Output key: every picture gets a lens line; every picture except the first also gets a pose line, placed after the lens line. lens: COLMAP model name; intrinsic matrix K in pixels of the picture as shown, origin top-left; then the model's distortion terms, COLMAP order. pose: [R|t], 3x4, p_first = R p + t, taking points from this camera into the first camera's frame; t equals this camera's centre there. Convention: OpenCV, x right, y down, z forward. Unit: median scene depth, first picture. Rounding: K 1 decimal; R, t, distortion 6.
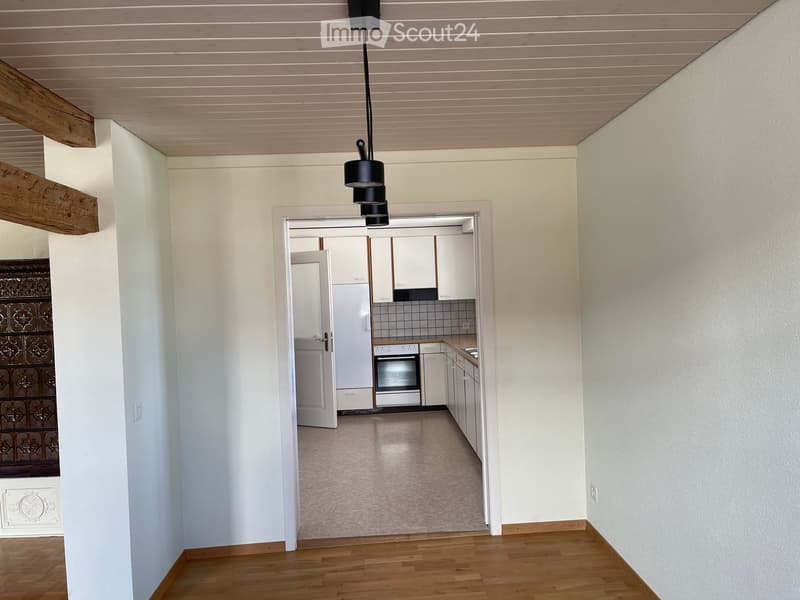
lens RADIAL K [[605.0, 0, 400.2], [0, 605.0, 298.8], [0, 0, 1]] dist [0.039423, -0.036309]
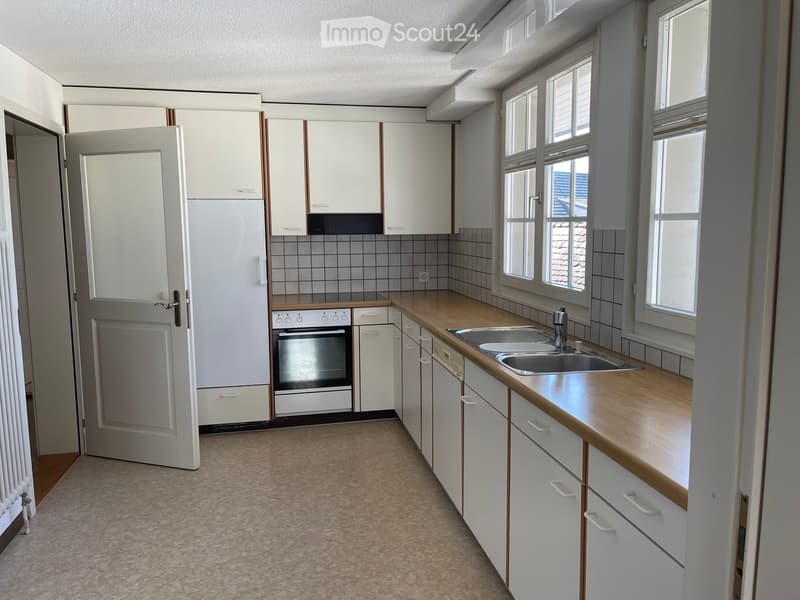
lens RADIAL K [[605.0, 0, 413.2], [0, 605.0, 298.4], [0, 0, 1]] dist [0.039423, -0.036309]
pose [[0.983293, 0.010404, 0.181733, -0.016630], [-0.029305, 0.994390, 0.101634, 0.003606], [-0.179656, -0.105261, 0.978082, 0.412950]]
